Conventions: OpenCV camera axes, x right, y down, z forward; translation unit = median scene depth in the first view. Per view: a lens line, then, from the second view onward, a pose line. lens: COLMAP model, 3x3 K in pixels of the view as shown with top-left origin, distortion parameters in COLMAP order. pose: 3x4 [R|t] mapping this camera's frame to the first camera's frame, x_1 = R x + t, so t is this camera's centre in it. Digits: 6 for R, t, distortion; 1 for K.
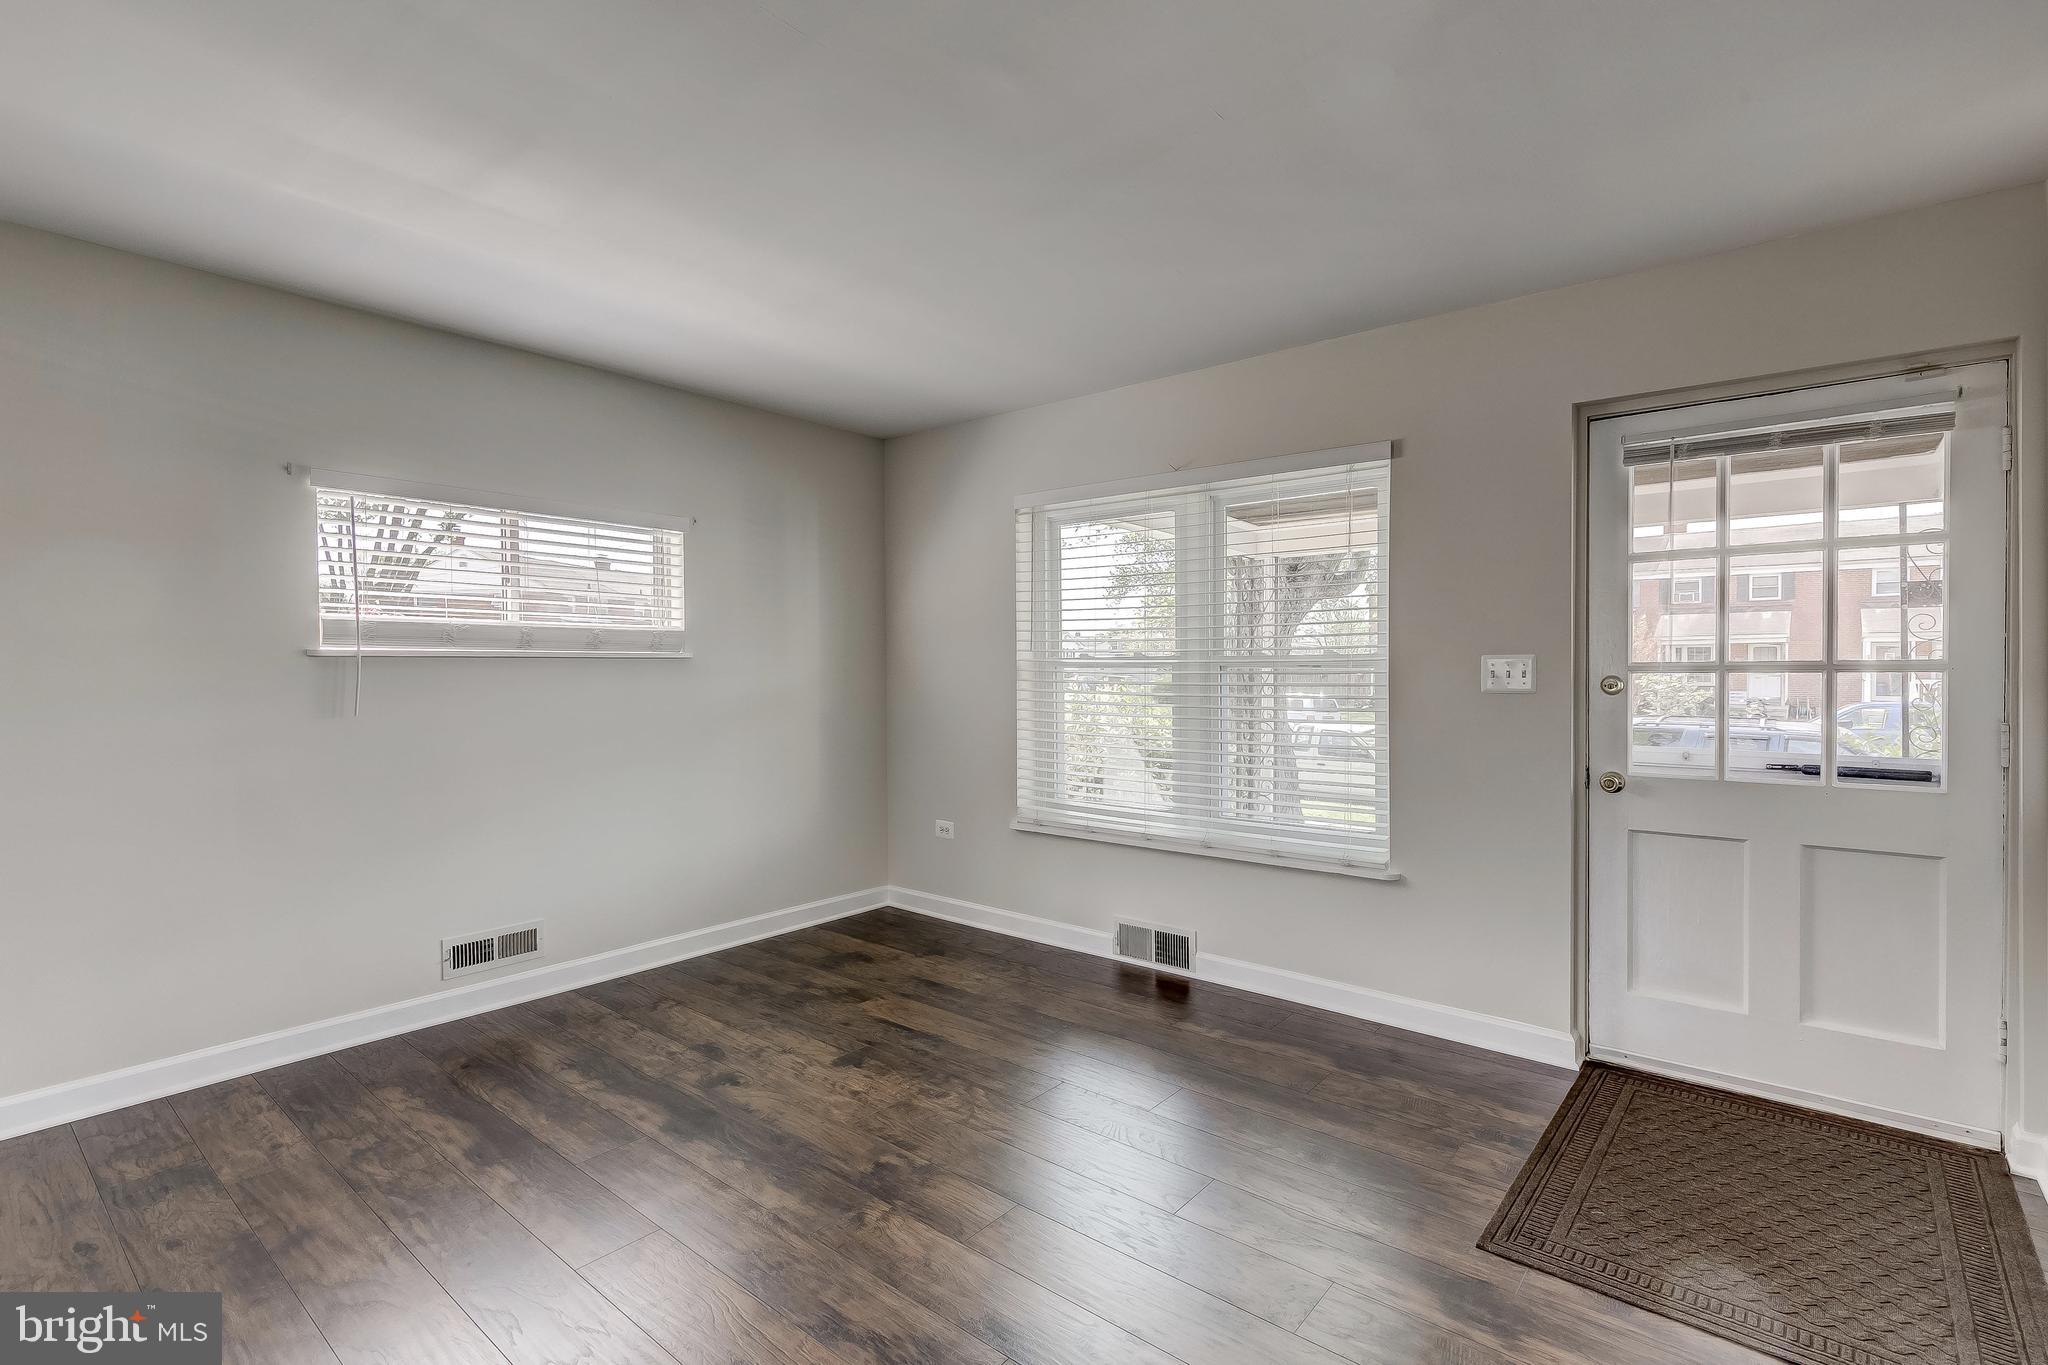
lens RADIAL K [[957.6, 0, 1036.9], [0, 957.6, 677.0], [0, 0, 1]] dist [0.005700, 0.000999]
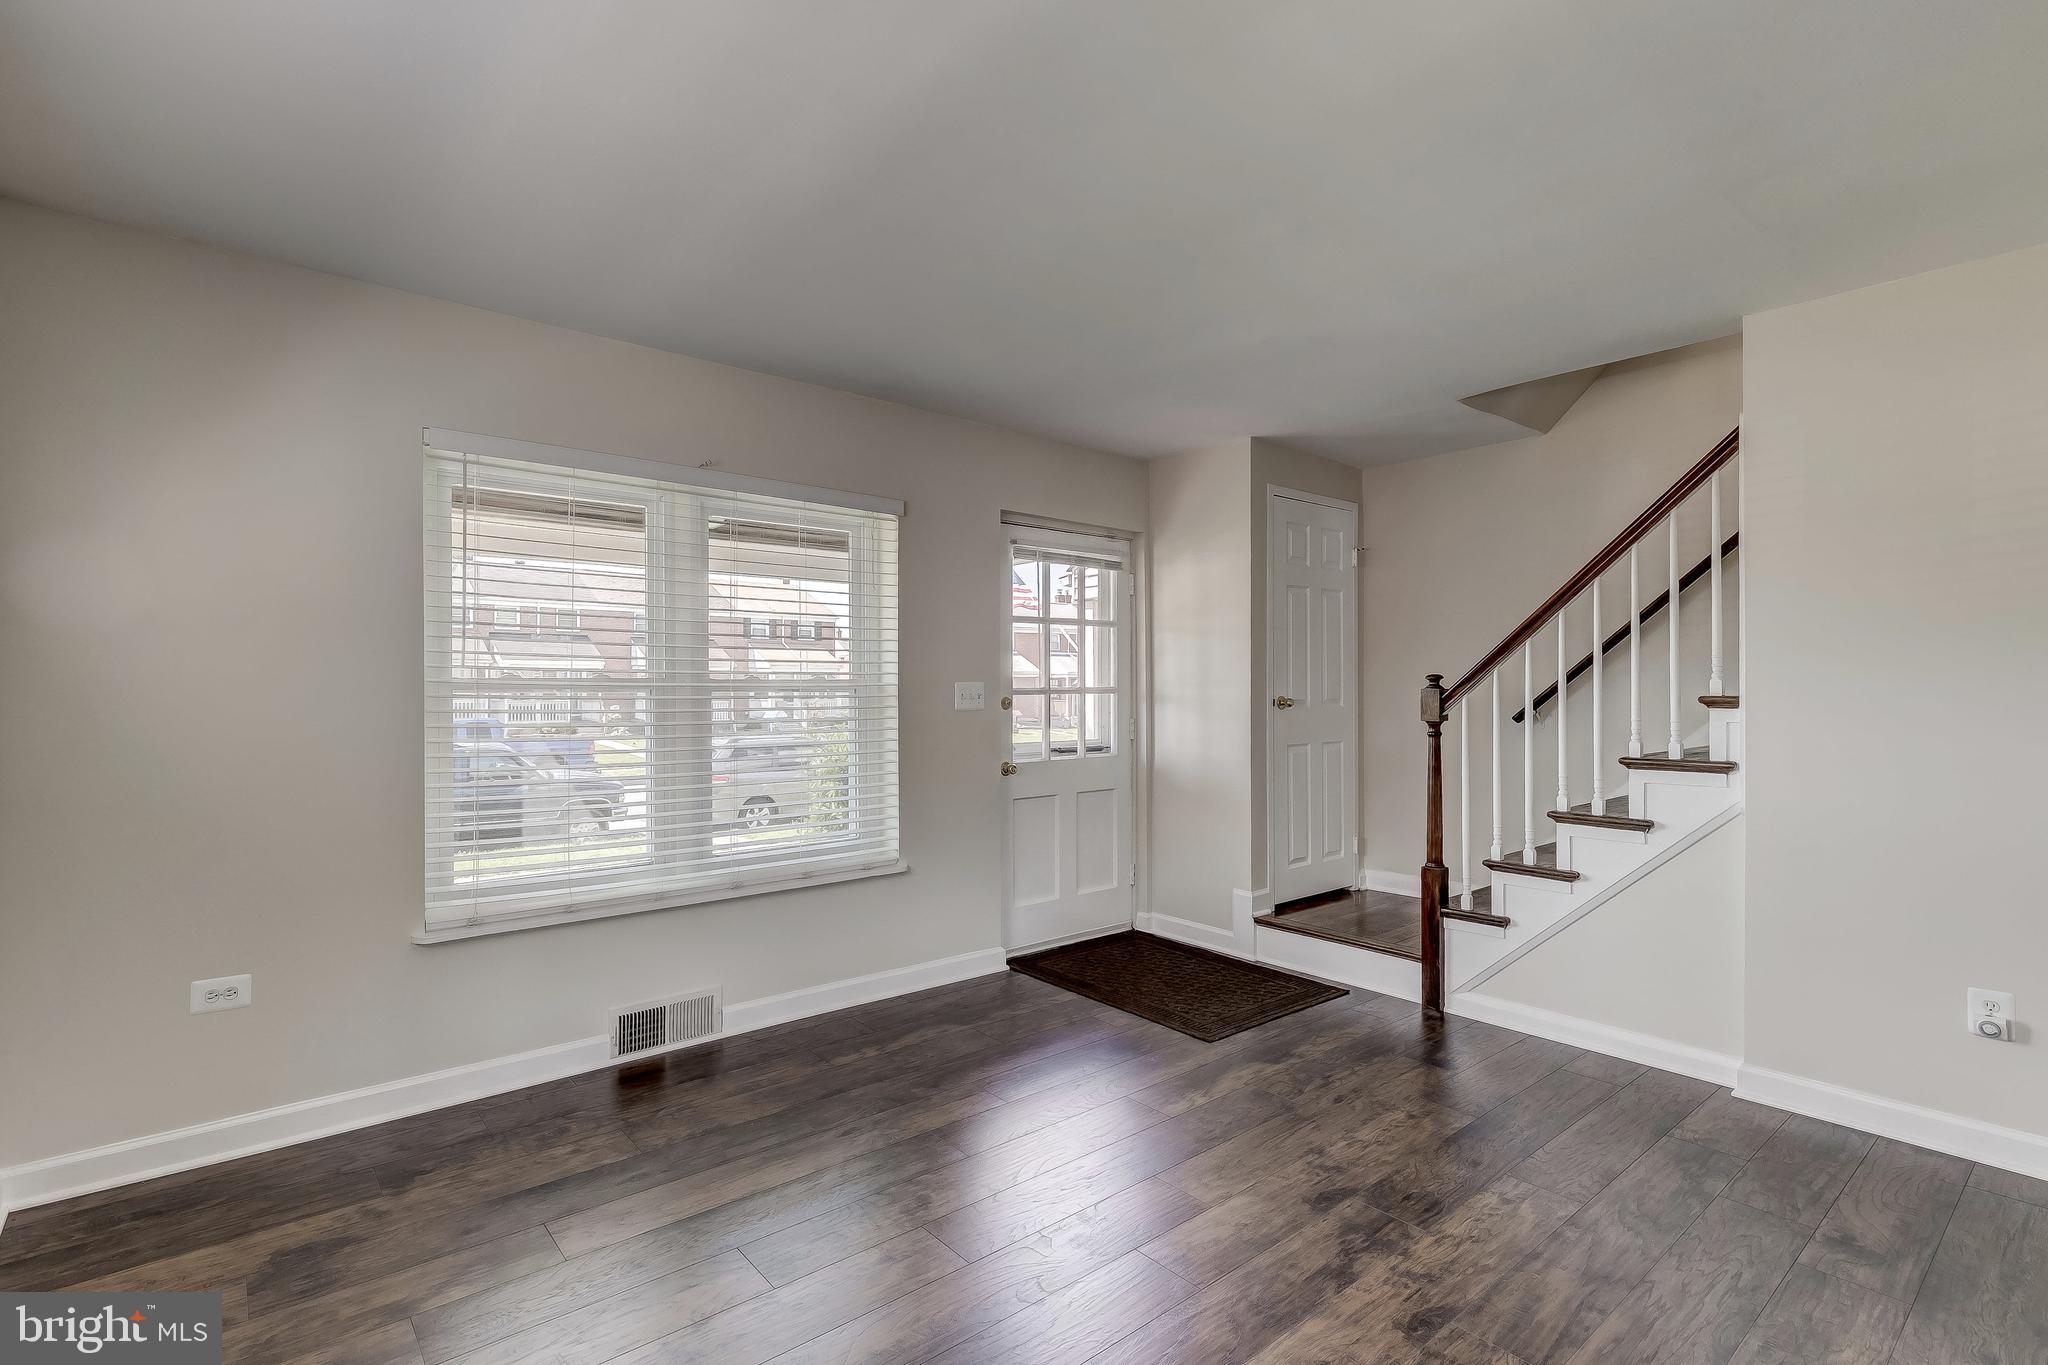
lens RADIAL K [[957.6, 0, 1018.2], [0, 957.6, 698.6], [0, 0, 1]] dist [0.005700, 0.000999]
pose [[0.179891, -0.006718, 0.983664, -0.821862], [0.012896, 0.999907, 0.004471, -0.005244], [-0.983602, 0.011882, 0.179961, 0.690845]]
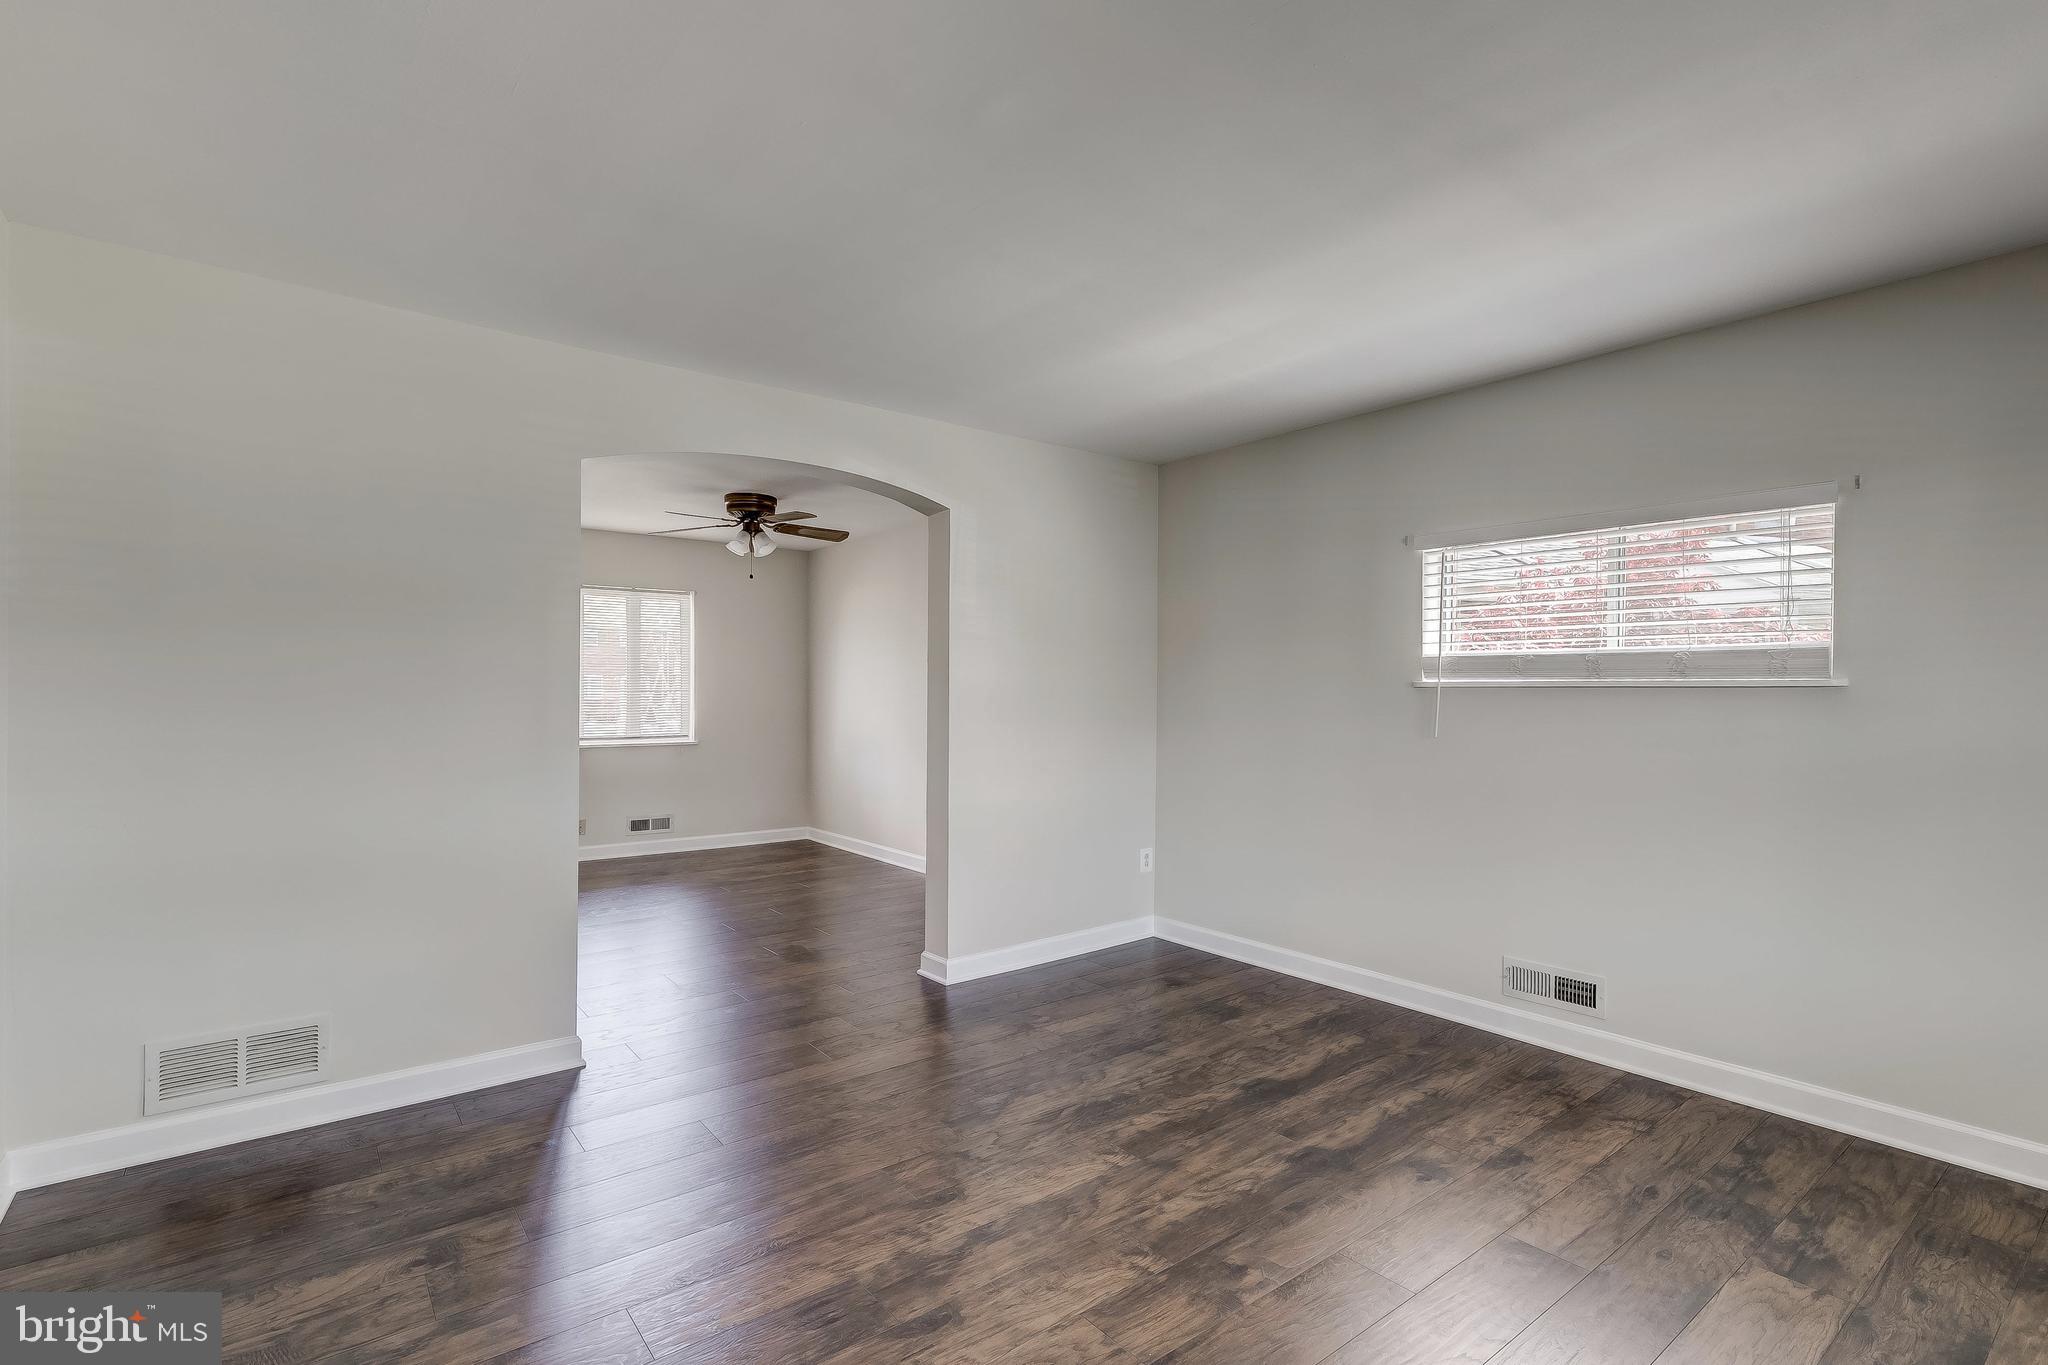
lens RADIAL K [[957.6, 0, 1028.3], [0, 957.6, 725.7], [0, 0, 1]] dist [0.005700, 0.000999]
pose [[-0.222415, 0.030549, -0.974473, 0.557093], [-0.020111, 0.999153, 0.035913, -0.007113], [0.974745, 0.027586, -0.221612, 0.778780]]
